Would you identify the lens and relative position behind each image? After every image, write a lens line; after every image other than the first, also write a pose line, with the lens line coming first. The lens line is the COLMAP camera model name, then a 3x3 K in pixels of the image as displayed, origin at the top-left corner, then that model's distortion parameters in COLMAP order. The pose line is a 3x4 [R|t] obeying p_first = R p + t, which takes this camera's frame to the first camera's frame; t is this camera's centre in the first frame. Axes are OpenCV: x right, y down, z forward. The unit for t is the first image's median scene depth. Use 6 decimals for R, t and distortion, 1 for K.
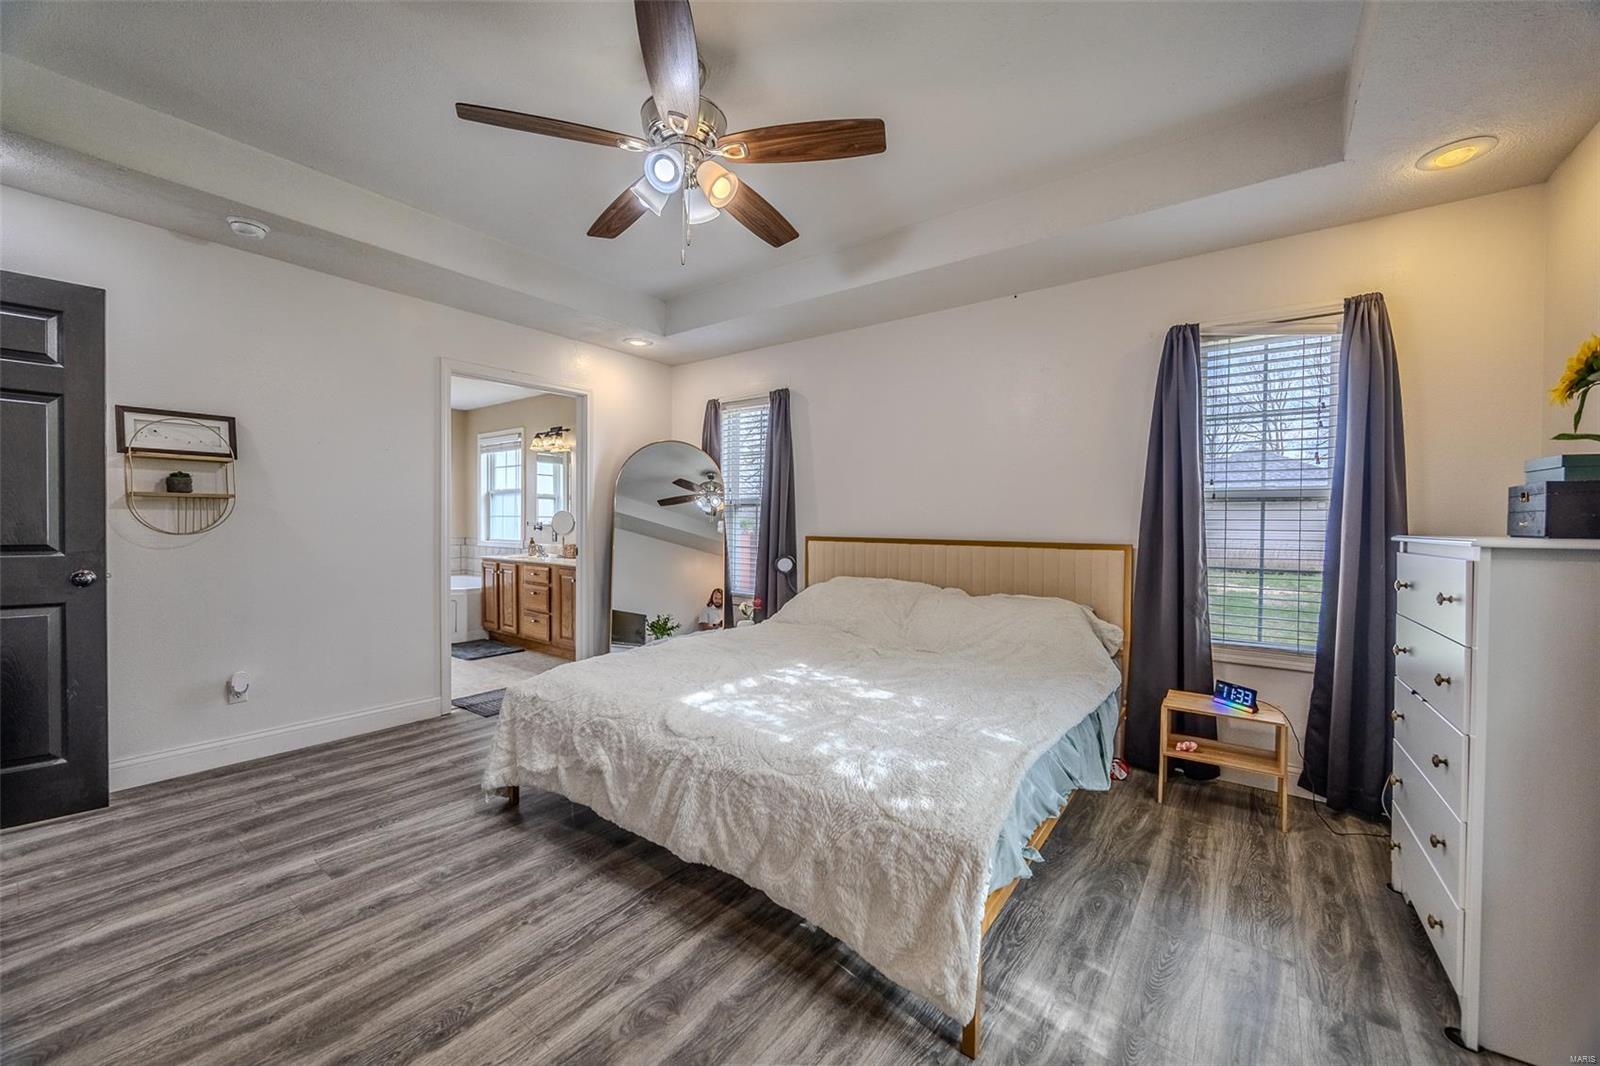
lens RADIAL K [[627.8, 0, 800.3], [0, 627.8, 530.3], [0, 0, 1]] dist [0.027867, -0.000056]
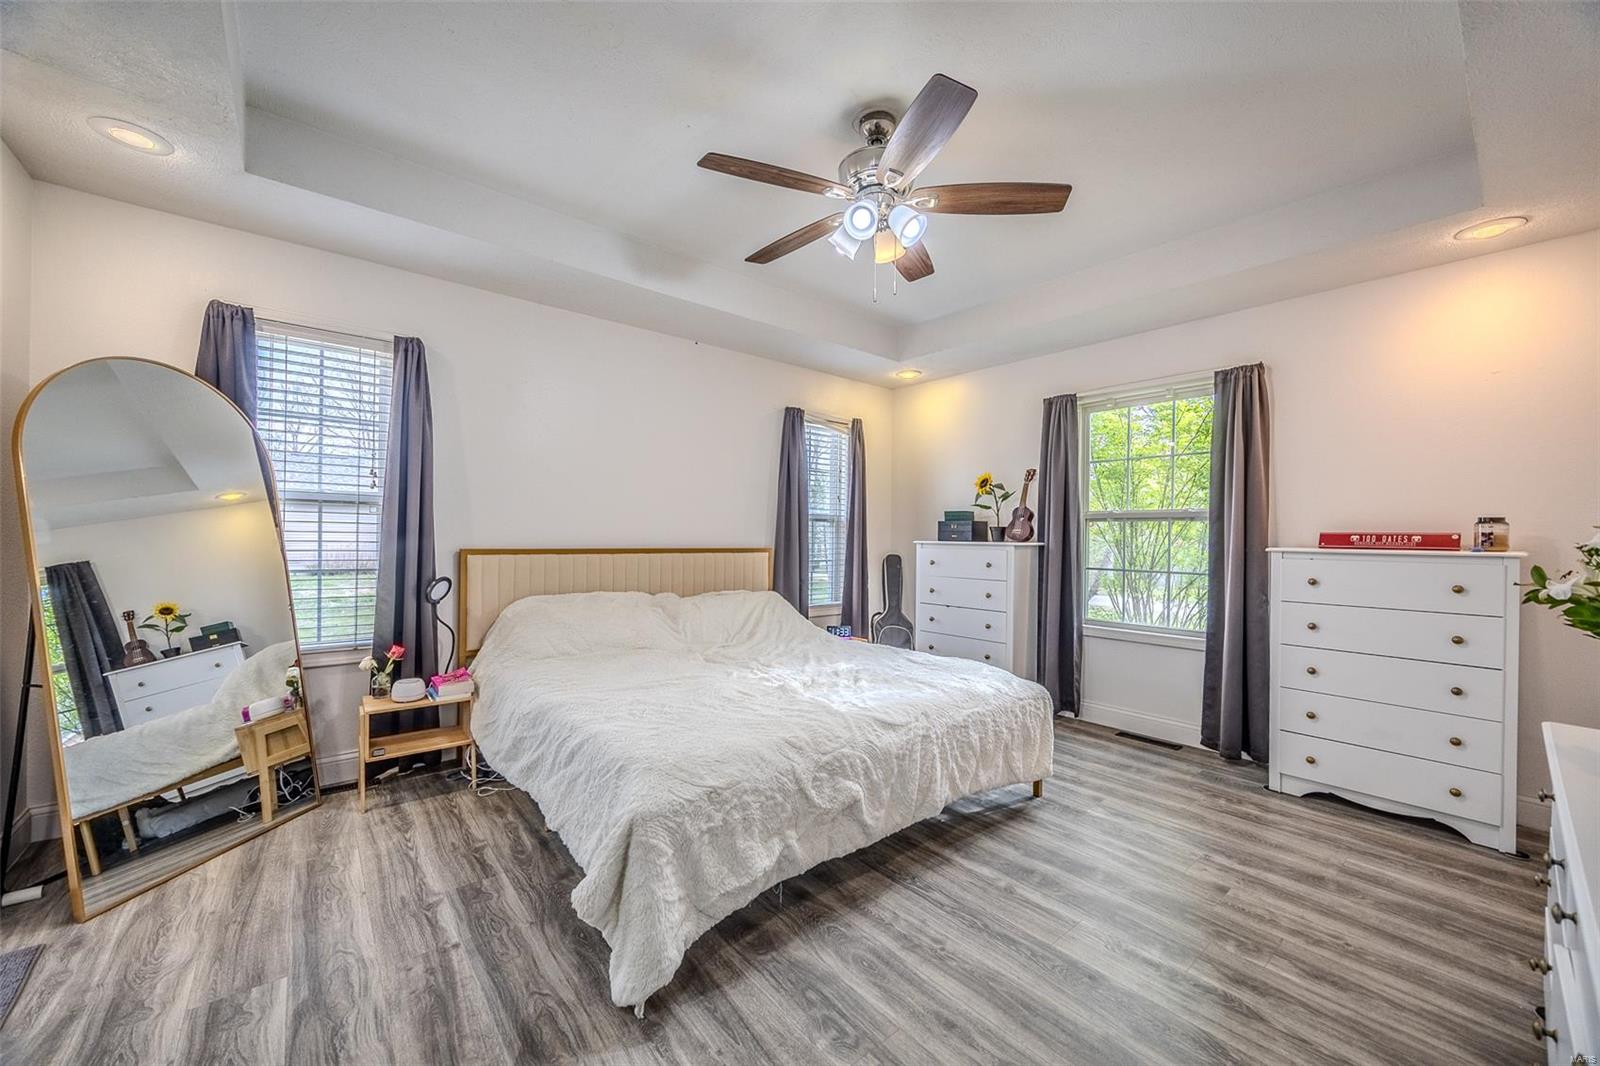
lens RADIAL K [[608.6, 0, 799.9], [0, 608.6, 534.5], [0, 0, 1]] dist [-0.003348, -0.000239]
pose [[0.208752, -0.002483, 0.977965, -1.007508], [-0.002084, 0.999993, 0.002984, -0.013472], [-0.977966, -0.002661, 0.208746, 0.745853]]
